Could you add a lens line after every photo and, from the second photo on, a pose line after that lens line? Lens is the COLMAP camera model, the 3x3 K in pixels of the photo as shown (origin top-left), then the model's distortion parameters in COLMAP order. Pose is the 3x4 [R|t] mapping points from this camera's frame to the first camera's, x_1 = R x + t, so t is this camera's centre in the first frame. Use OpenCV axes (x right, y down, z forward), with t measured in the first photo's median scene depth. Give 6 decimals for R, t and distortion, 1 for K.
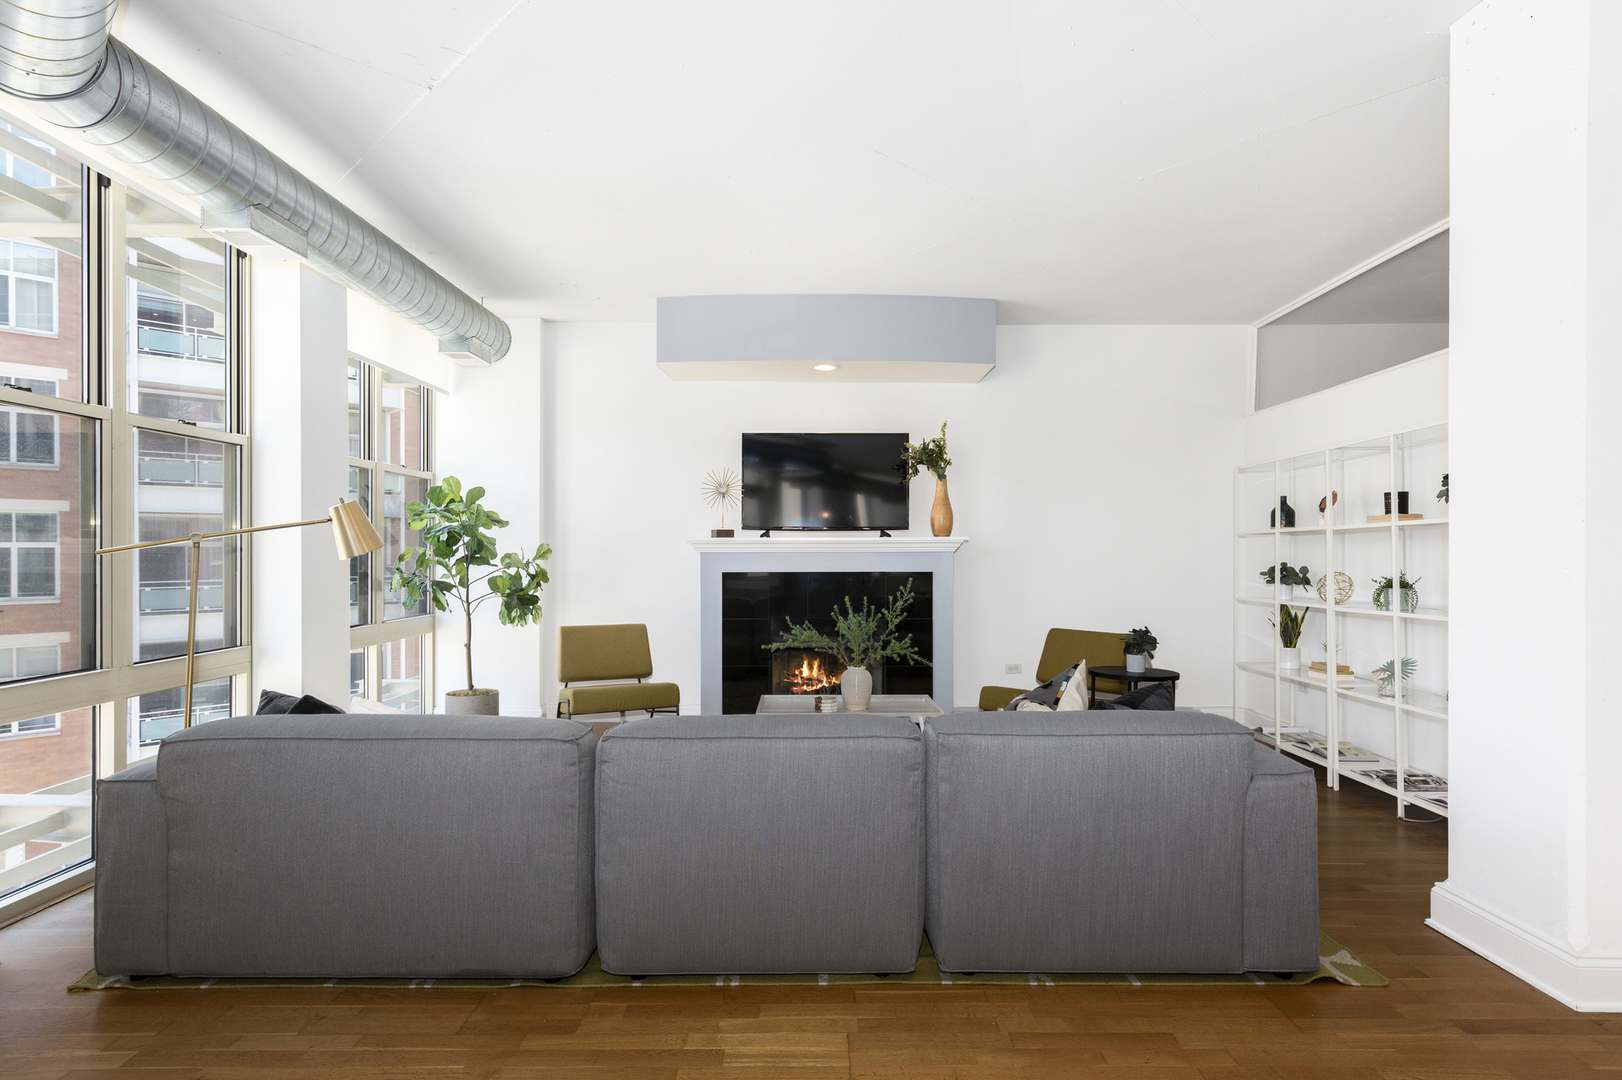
lens RADIAL K [[847.7, 0, 806.2], [0, 847.7, 542.4], [0, 0, 1]] dist [0.004543, 0.000863]
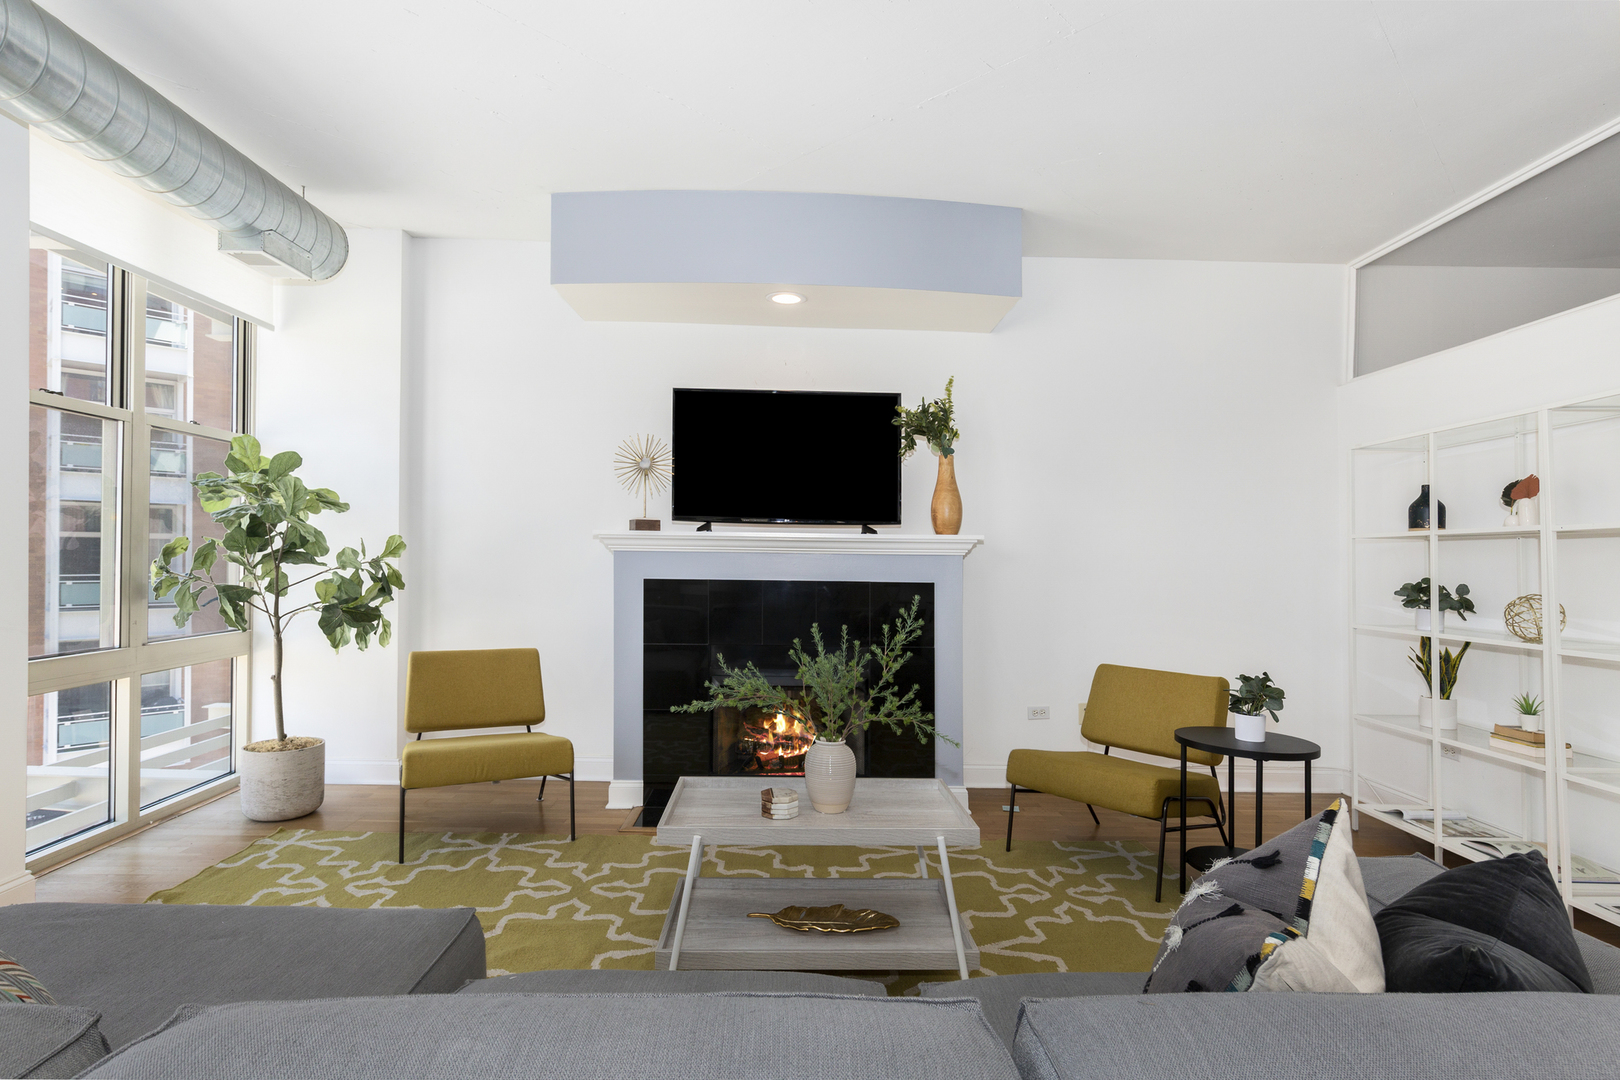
lens RADIAL K [[823.7, 0, 801.8], [0, 823.7, 543.8], [0, 0, 1]] dist [0.005748, -0.000027]
pose [[0.999299, 0.015865, 0.033914, 0.012438], [-0.015835, 0.999874, -0.001154, 0.004158], [-0.033928, 0.000616, 0.999424, 0.297773]]
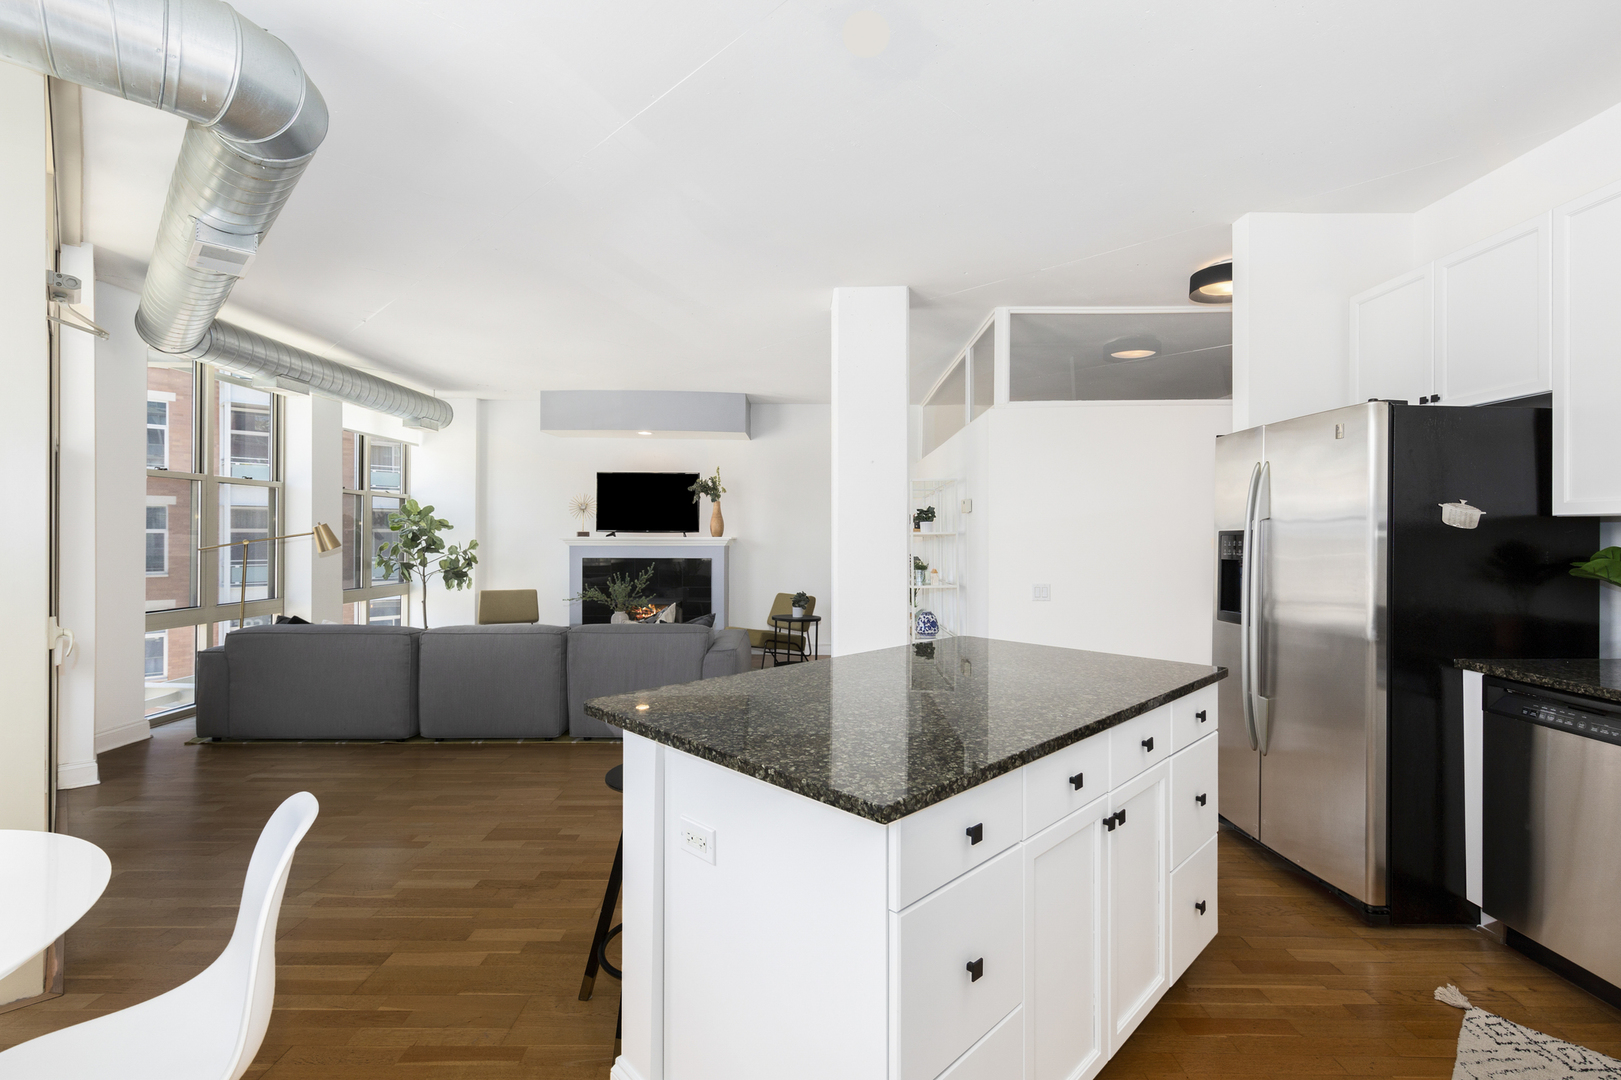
lens RADIAL K [[723.8, 0, 803.5], [0, 723.8, 527.8], [0, 0, 1]] dist [0.008958, -0.000333]
pose [[0.999986, 0.005140, -0.000777, 0.335530], [-0.005141, 0.999986, -0.001375, -0.023661], [0.000770, 0.001379, 0.999999, -0.404308]]
